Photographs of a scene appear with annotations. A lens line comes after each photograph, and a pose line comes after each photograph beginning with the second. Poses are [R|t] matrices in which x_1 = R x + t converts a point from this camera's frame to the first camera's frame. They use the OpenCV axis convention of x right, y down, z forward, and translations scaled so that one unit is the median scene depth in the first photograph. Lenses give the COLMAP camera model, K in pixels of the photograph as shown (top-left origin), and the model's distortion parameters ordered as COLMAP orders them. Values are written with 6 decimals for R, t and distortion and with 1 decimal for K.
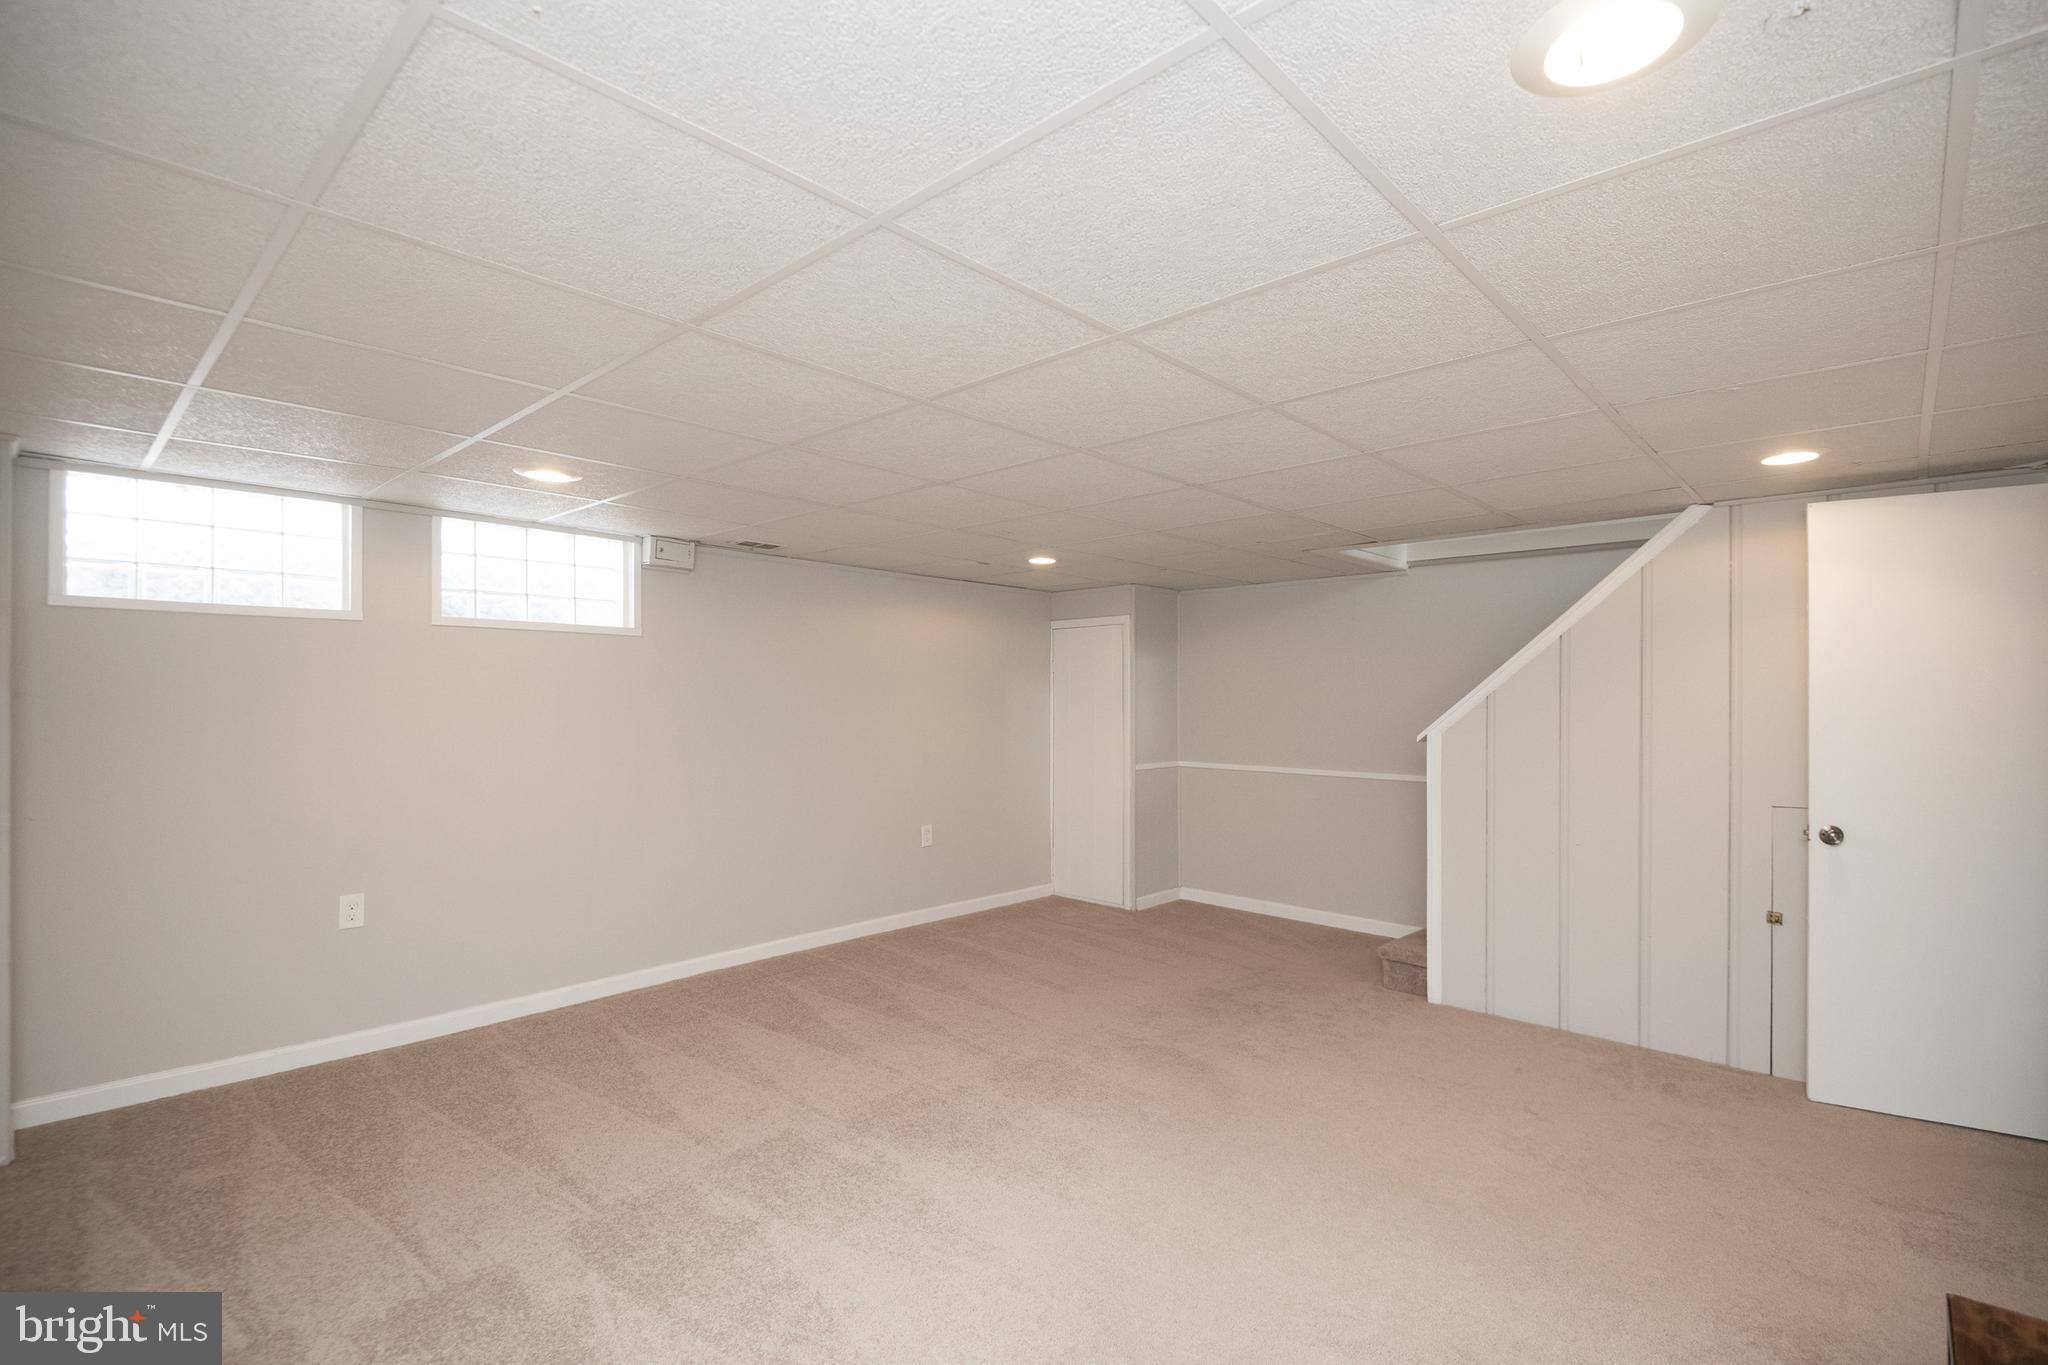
lens RADIAL K [[930.2, 0, 1026.8], [0, 930.2, 698.0], [0, 0, 1]] dist [-0.000061, -0.000069]
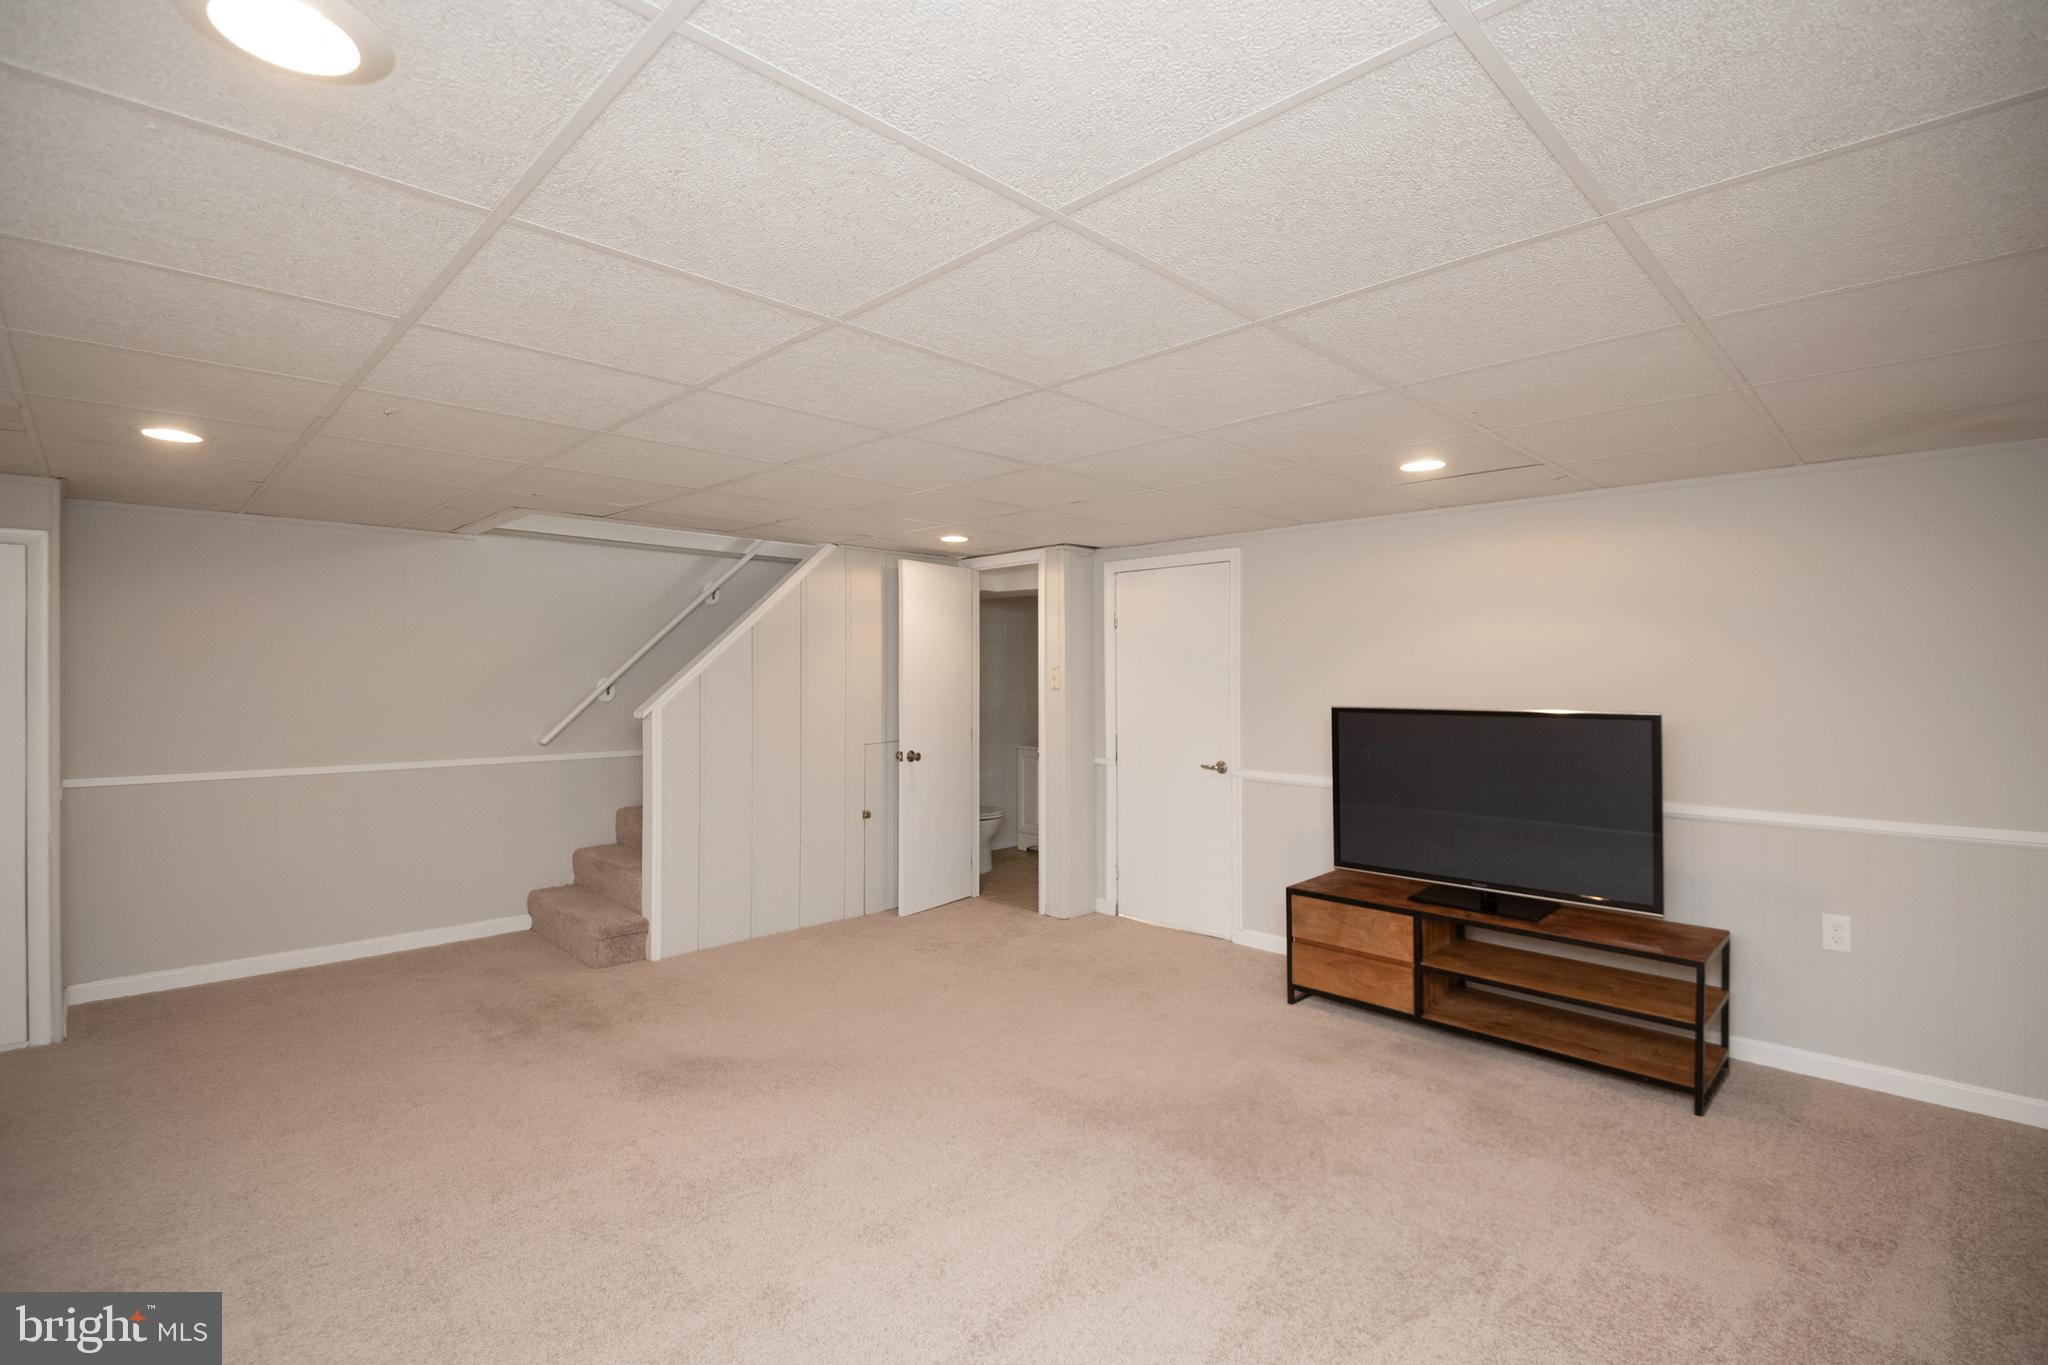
lens RADIAL K [[944.0, 0, 1024.0], [0, 944.0, 682.5], [0, 0, 1]] dist [0.000923, -0.000010]
pose [[0.037164, -0.006807, 0.999286, -0.646582], [0.001753, 0.999976, 0.006746, 0.001574], [-0.999308, 0.001501, 0.037175, 0.551547]]
